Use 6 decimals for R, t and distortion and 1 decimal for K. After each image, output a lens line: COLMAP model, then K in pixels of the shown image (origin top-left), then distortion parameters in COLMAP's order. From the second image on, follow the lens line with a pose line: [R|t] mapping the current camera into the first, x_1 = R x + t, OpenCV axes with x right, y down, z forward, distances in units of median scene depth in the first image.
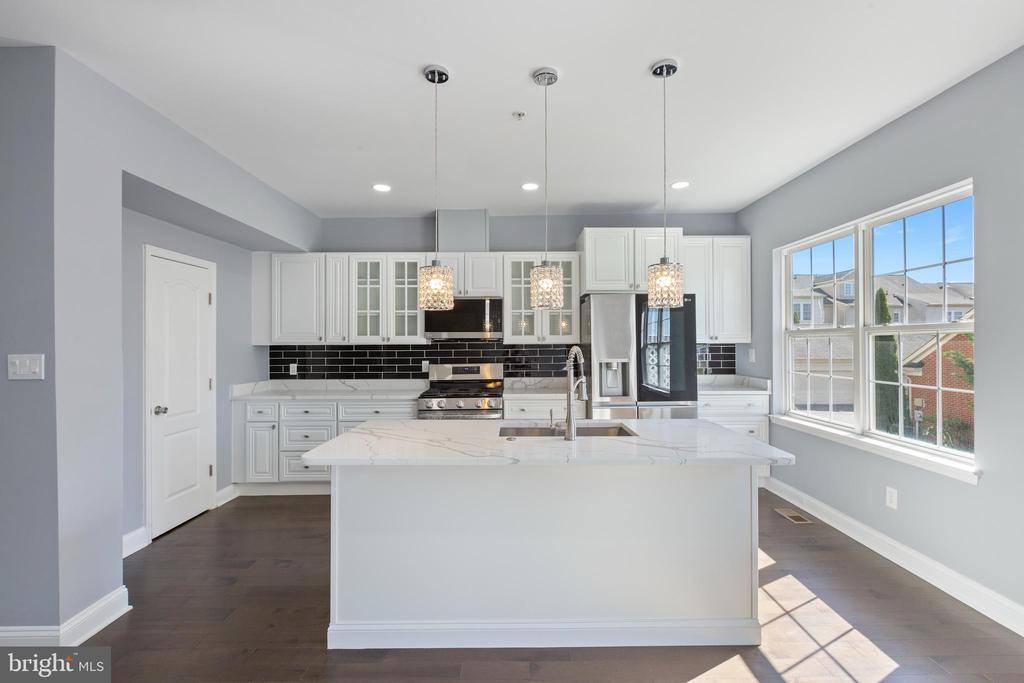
lens RADIAL K [[456.9, 0, 521.6], [0, 456.9, 343.5], [0, 0, 1]] dist [-0.000033, 0.000207]
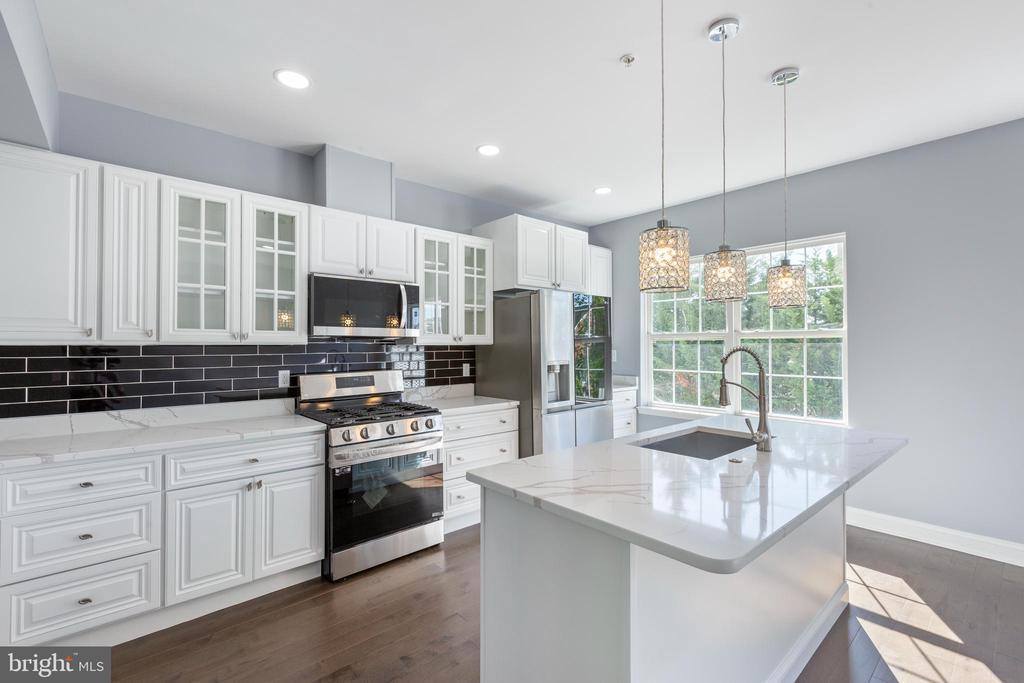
lens RADIAL K [[456.9, 0, 518.2], [0, 456.9, 340.1], [0, 0, 1]] dist [-0.000033, 0.000207]
pose [[0.743493, 0.010669, 0.668659, -0.422455], [-0.005162, 0.999935, -0.010215, 0.000451], [-0.668724, 0.004143, 0.743499, 0.316248]]
